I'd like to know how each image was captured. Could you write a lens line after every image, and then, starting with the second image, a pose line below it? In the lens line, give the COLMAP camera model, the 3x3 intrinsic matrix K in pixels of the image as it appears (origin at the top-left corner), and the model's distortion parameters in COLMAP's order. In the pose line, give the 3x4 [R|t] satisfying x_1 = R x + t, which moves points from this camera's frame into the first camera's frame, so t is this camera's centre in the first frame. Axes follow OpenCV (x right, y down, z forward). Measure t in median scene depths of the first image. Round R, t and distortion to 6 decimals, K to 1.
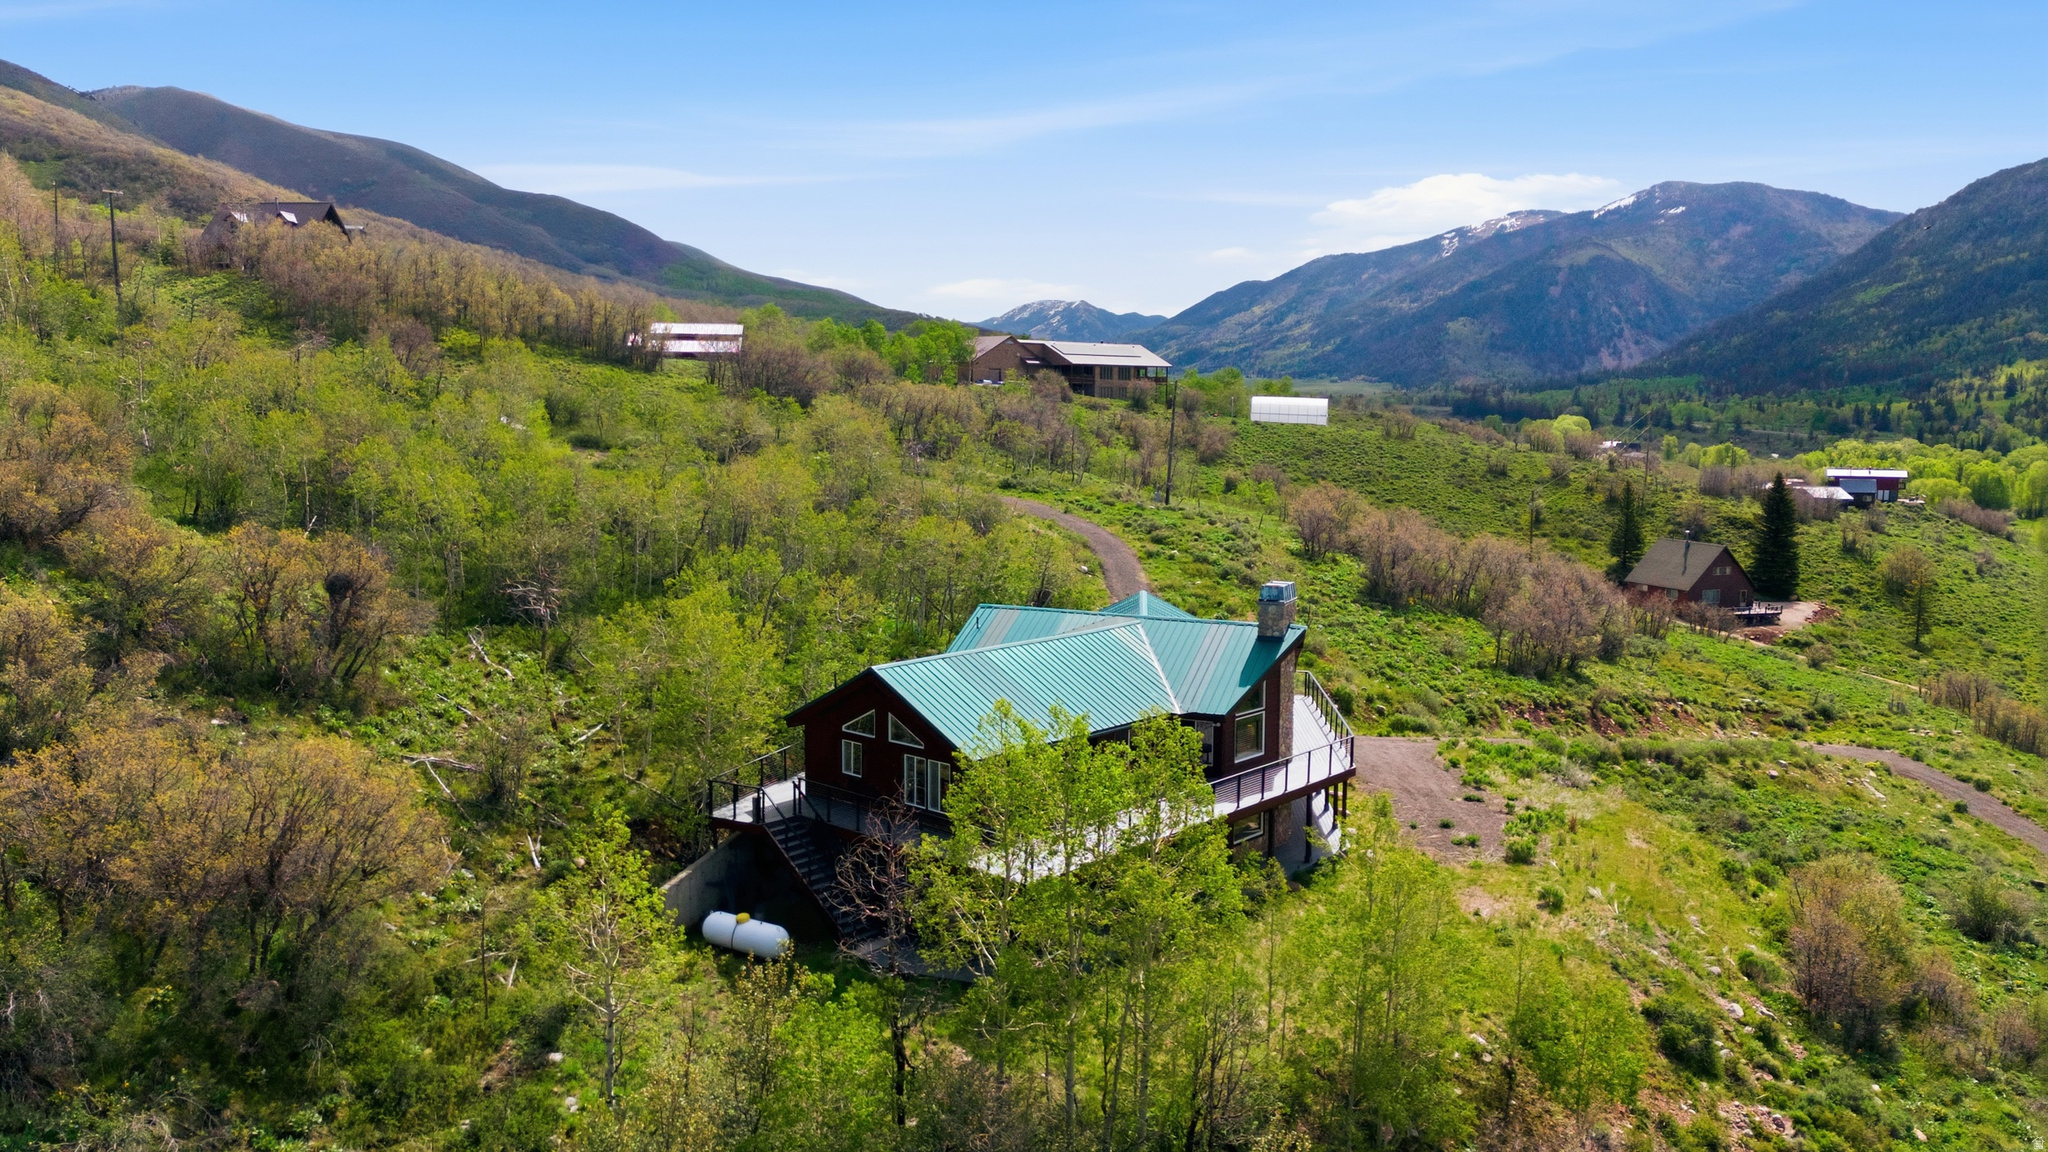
lens RADIAL K [[1495.7, 0, 1024.0], [0, 1495.7, 576.0], [0, 0, 1]] dist [0.083572, -0.072493]
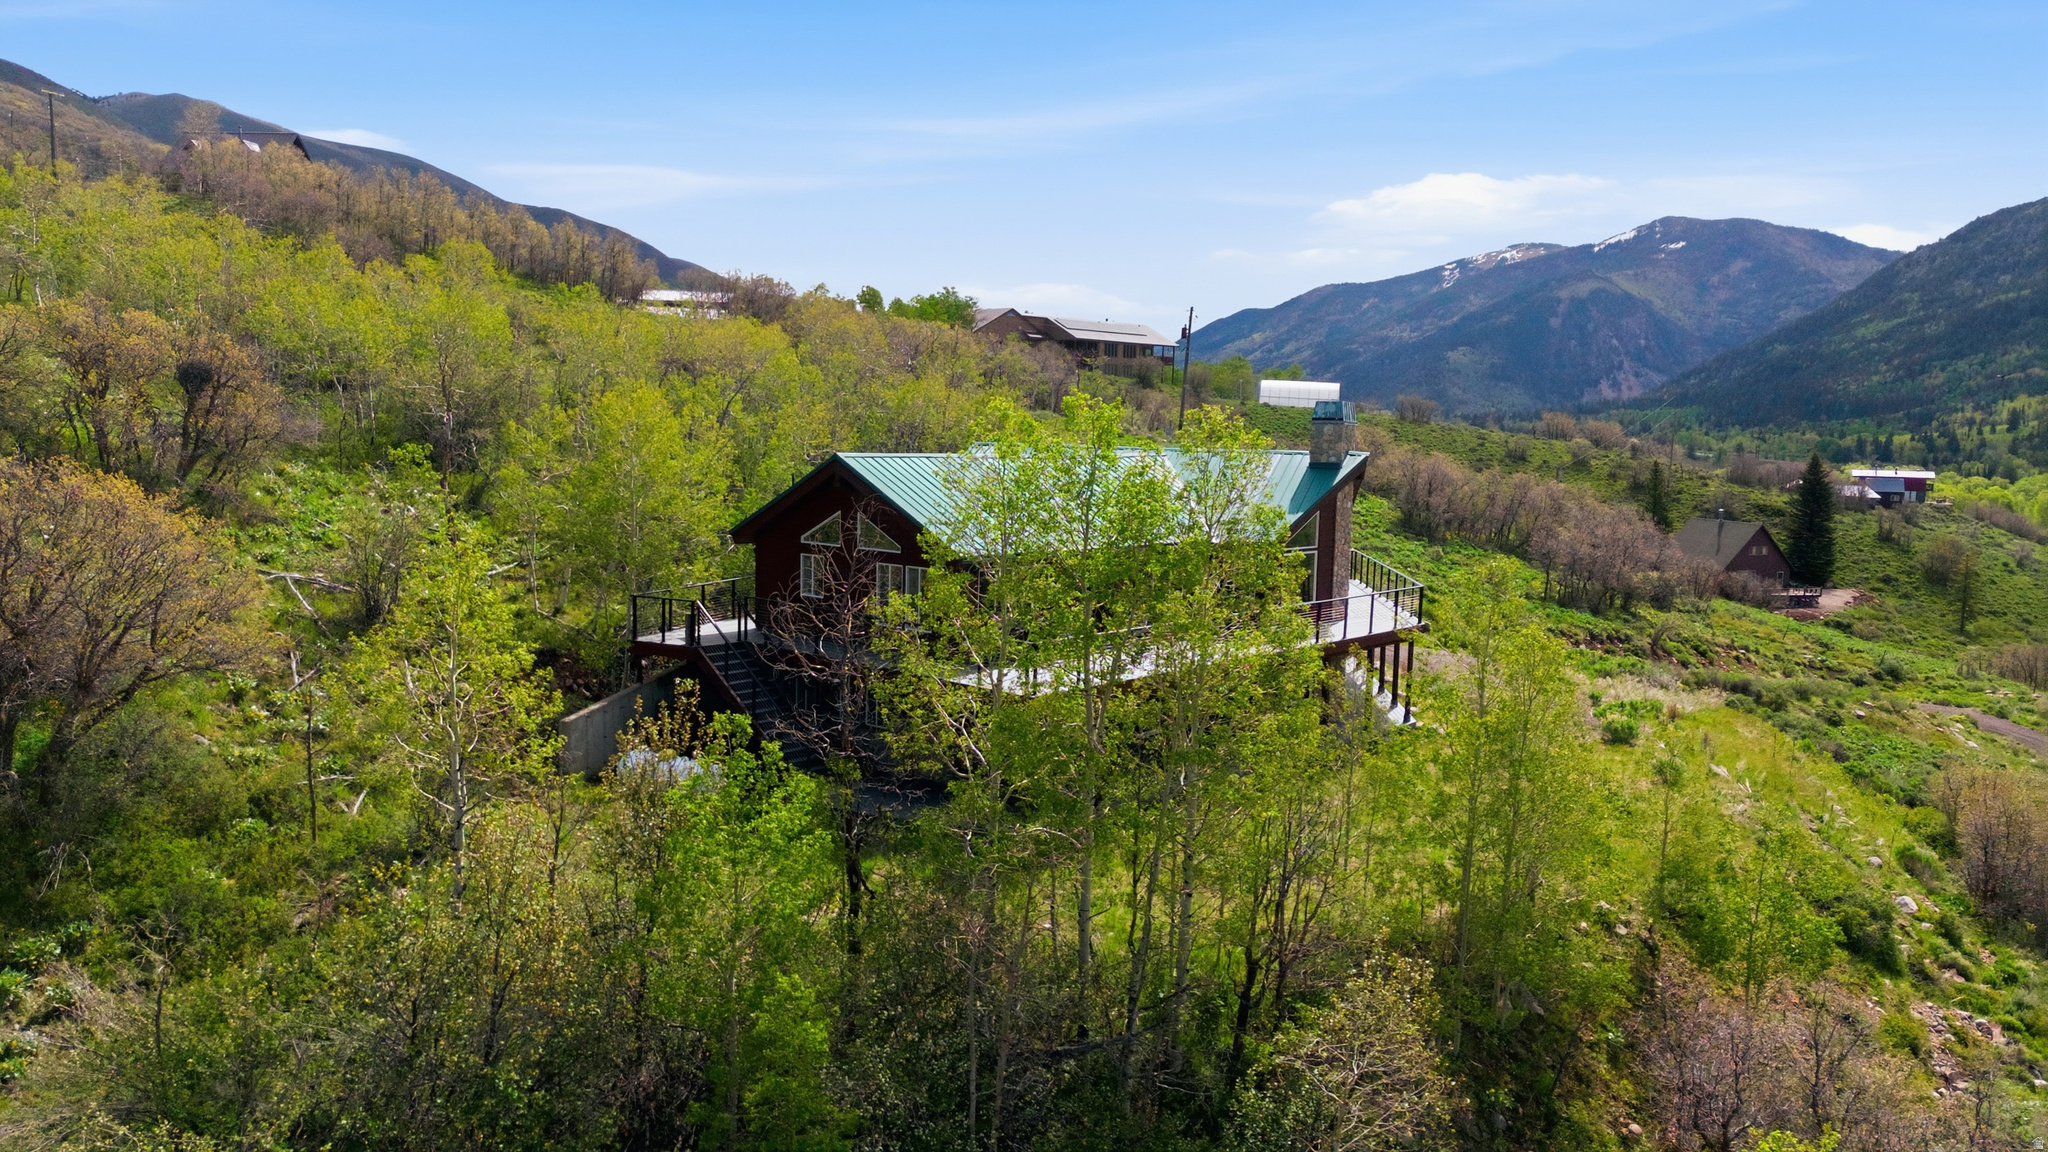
lens RADIAL K [[1495.7, 0, 1024.0], [0, 1495.7, 576.0], [0, 0, 1]] dist [0.083572, -0.072493]
pose [[0.999858, 0.016717, 0.001994, -0.001180], [-0.016683, 0.999734, -0.015923, 0.064548], [-0.002259, 0.015888, 0.999871, 0.094100]]
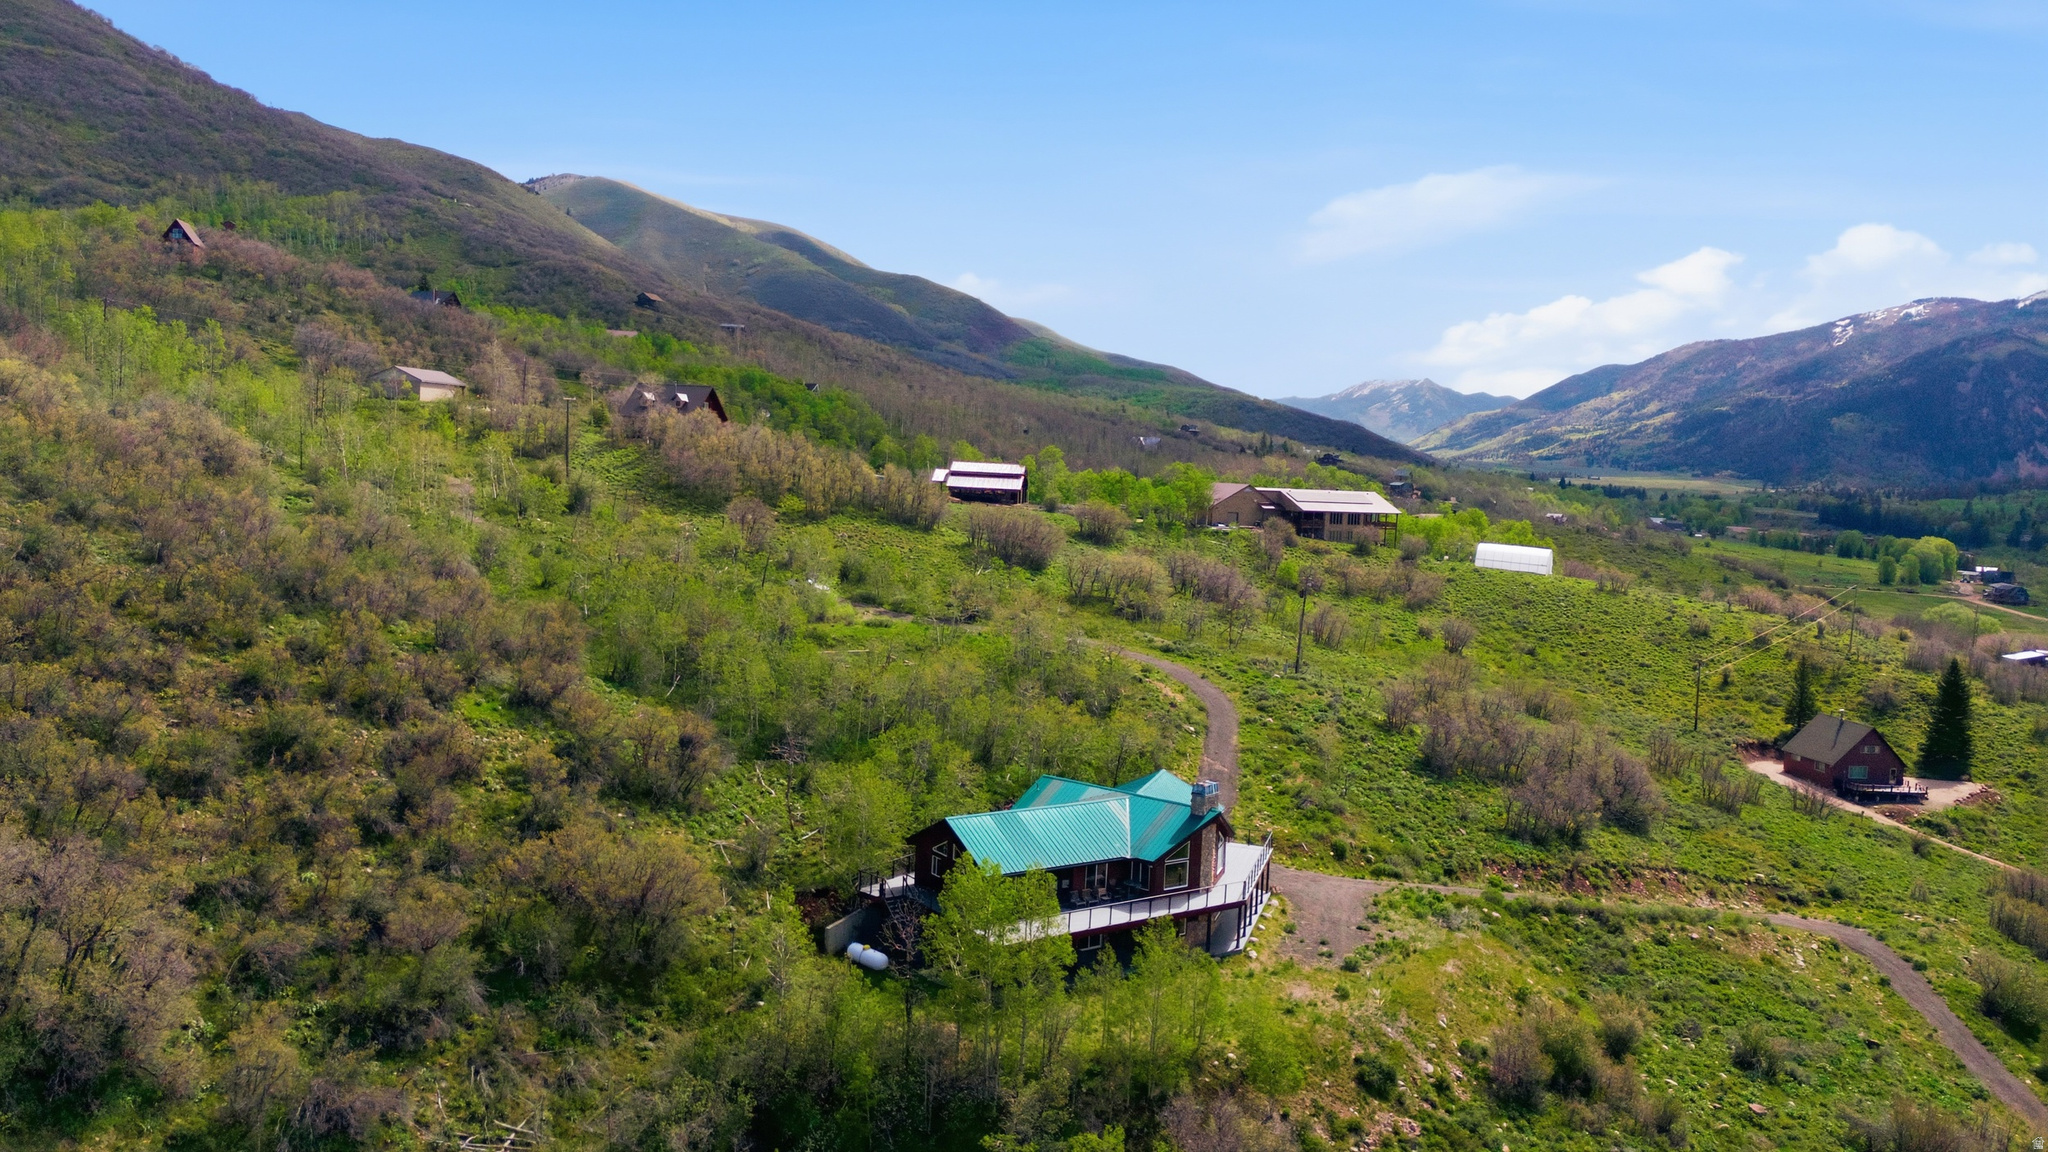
lens RADIAL K [[1495.7, 0, 1024.0], [0, 1495.7, 576.0], [0, 0, 1]] dist [0.083572, -0.072493]
pose [[0.975175, 0.057070, -0.213954, 0.173052], [-0.067046, 0.996961, -0.039658, -0.079452], [0.211041, 0.053018, 0.976038, -0.371792]]
